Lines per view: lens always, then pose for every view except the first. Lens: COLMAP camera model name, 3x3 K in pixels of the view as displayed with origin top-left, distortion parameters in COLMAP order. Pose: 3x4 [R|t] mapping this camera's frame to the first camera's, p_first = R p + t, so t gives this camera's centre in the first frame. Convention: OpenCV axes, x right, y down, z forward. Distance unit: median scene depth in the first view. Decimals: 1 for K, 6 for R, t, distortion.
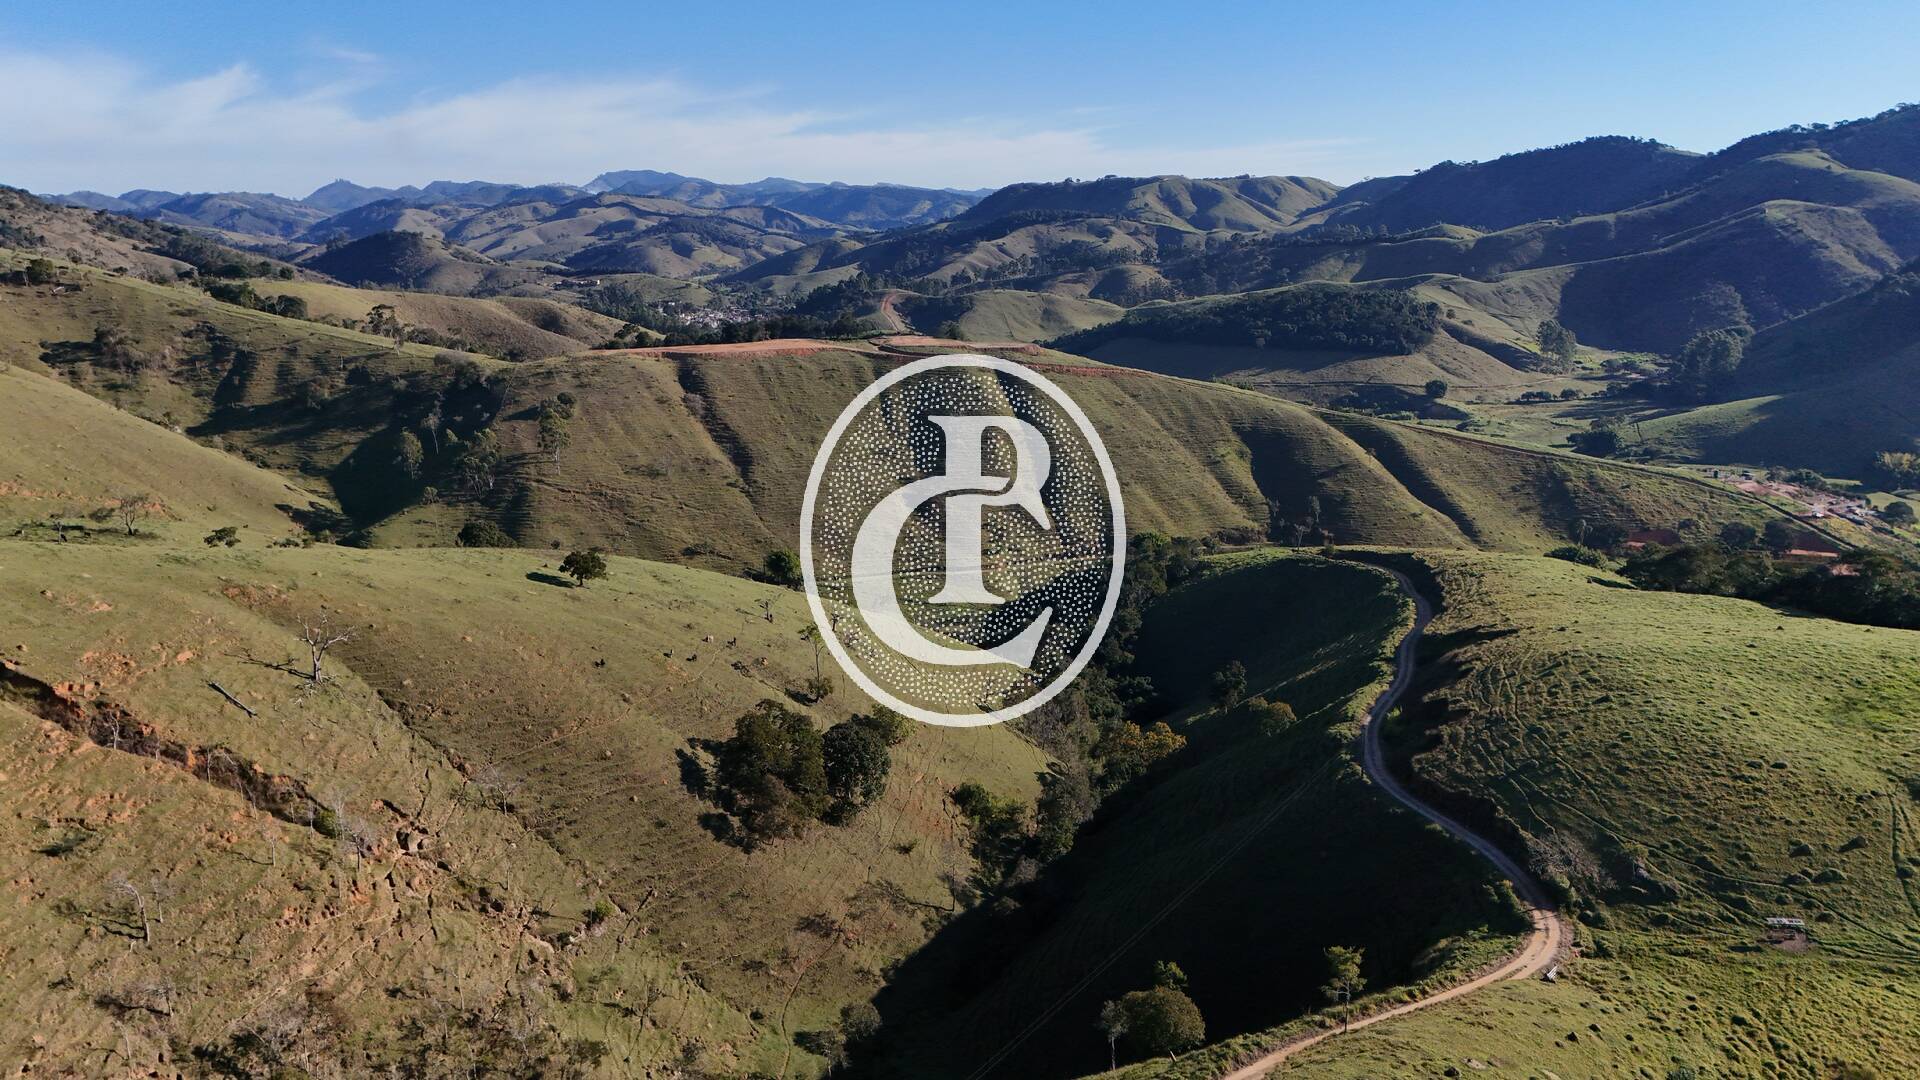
lens RADIAL K [[1412.3, 0, 962.8], [0, 1412.3, 533.5], [0, 0, 1]] dist [0.083034, -0.081069]
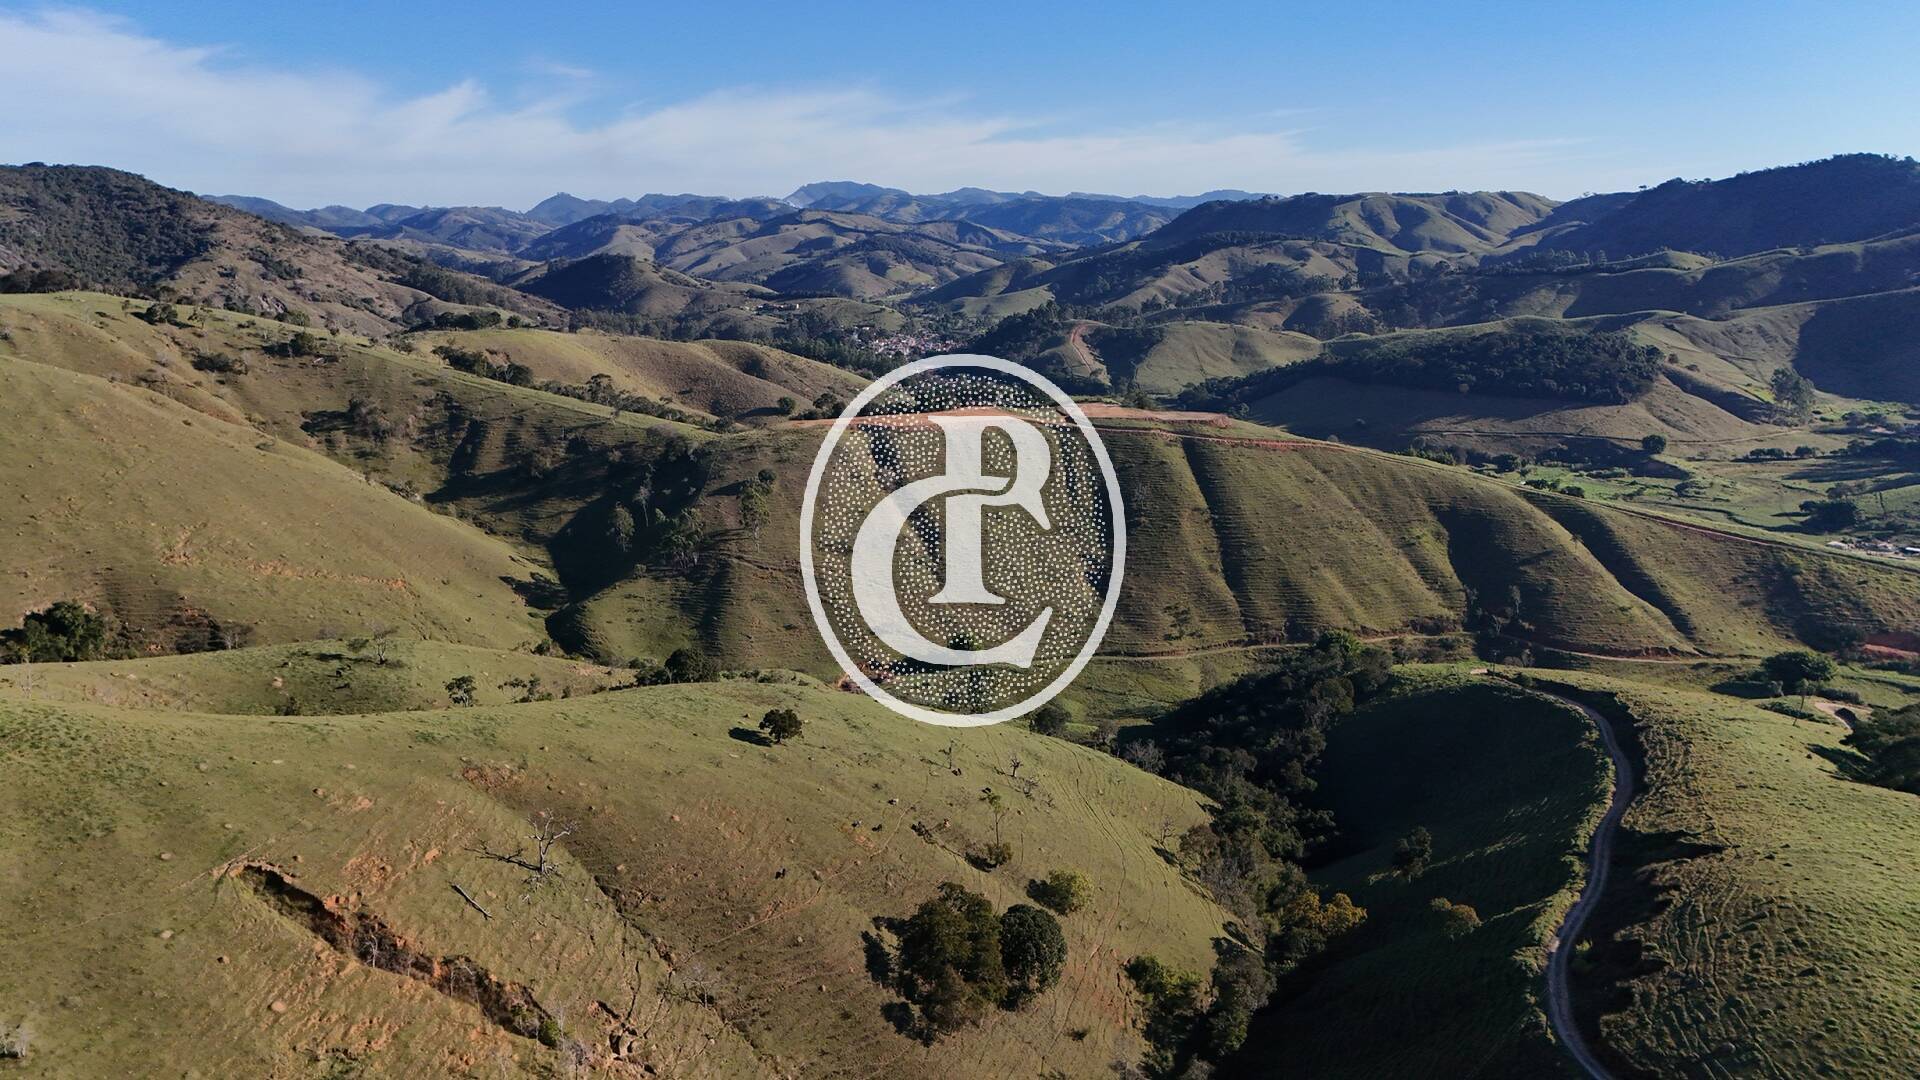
lens RADIAL K [[1414.4, 0, 964.3], [0, 1414.4, 540.3], [0, 0, 1]] dist [0.065230, -0.059222]
pose [[0.991425, 0.028571, -0.127515, -0.001563], [-0.029320, 0.999562, -0.004003, -0.112835], [0.127345, 0.007708, 0.991829, -0.027115]]
